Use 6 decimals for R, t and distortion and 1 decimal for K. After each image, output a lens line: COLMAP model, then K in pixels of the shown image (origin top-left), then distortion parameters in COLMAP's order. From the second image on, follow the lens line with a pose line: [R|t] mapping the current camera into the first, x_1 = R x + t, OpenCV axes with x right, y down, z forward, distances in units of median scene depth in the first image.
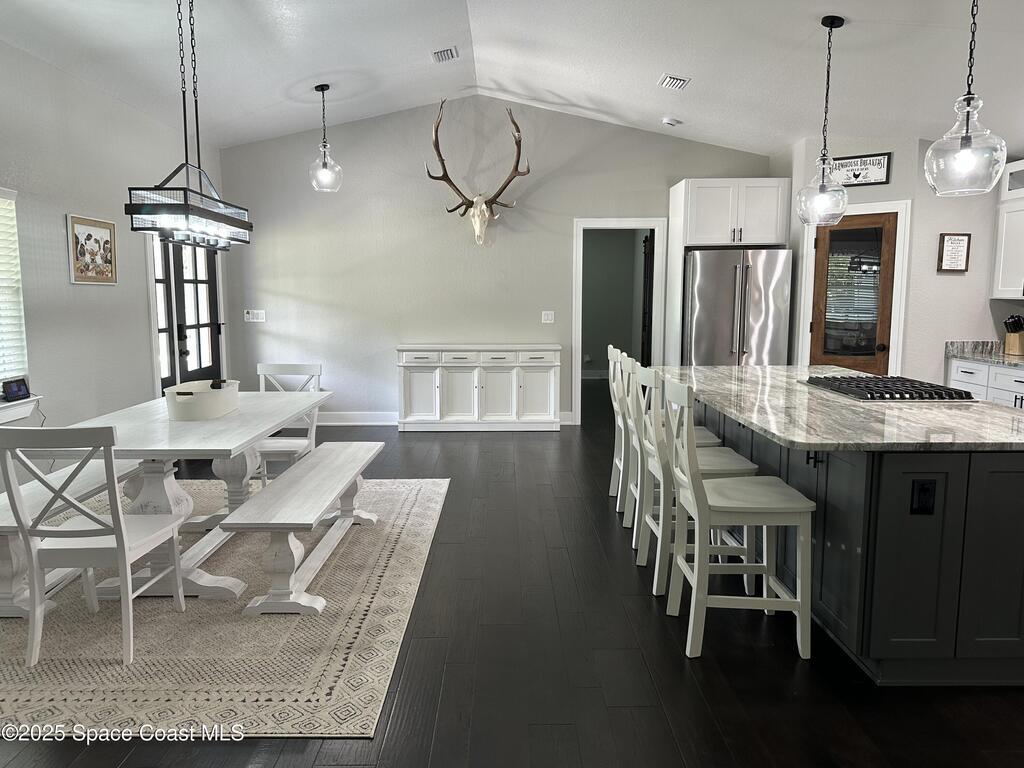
lens RADIAL K [[721.4, 0, 511.4], [0, 721.4, 378.9], [0, 0, 1]] dist [0.009150, -0.001528]
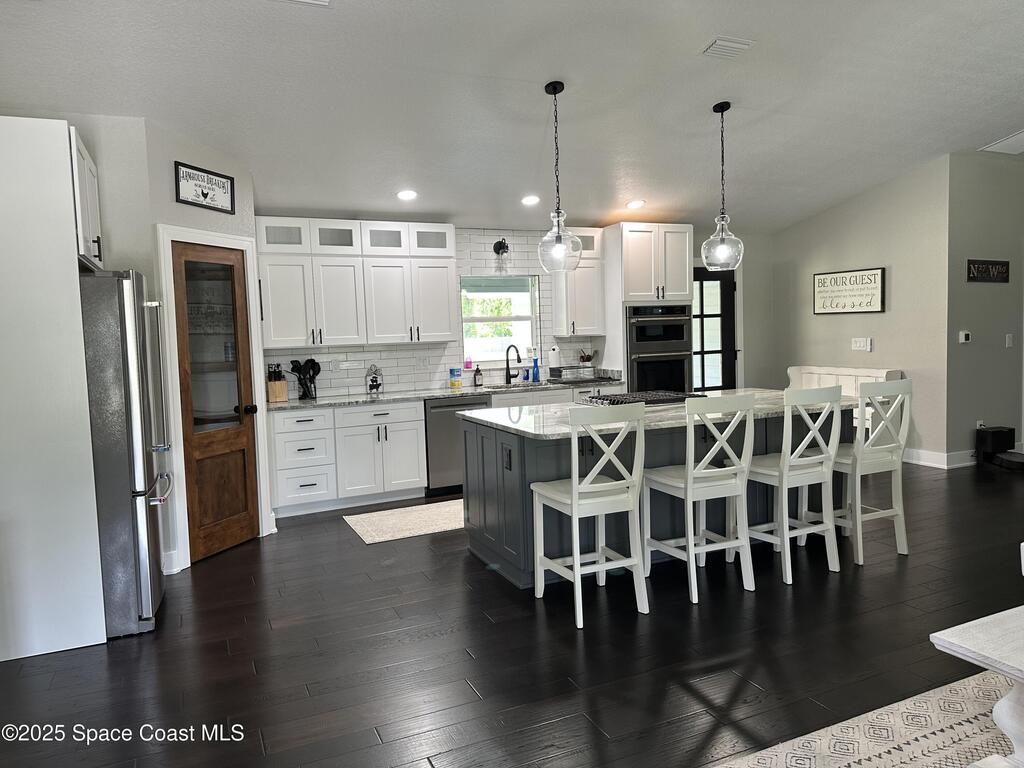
lens RADIAL K [[721.4, 0, 511.4], [0, 721.4, 378.9], [0, 0, 1]] dist [0.009150, -0.001528]
pose [[-0.414541, -0.064752, 0.907724, -0.370454], [0.143837, 0.980265, 0.135614, -0.150444], [-0.898591, 0.186782, -0.397047, 1.070526]]
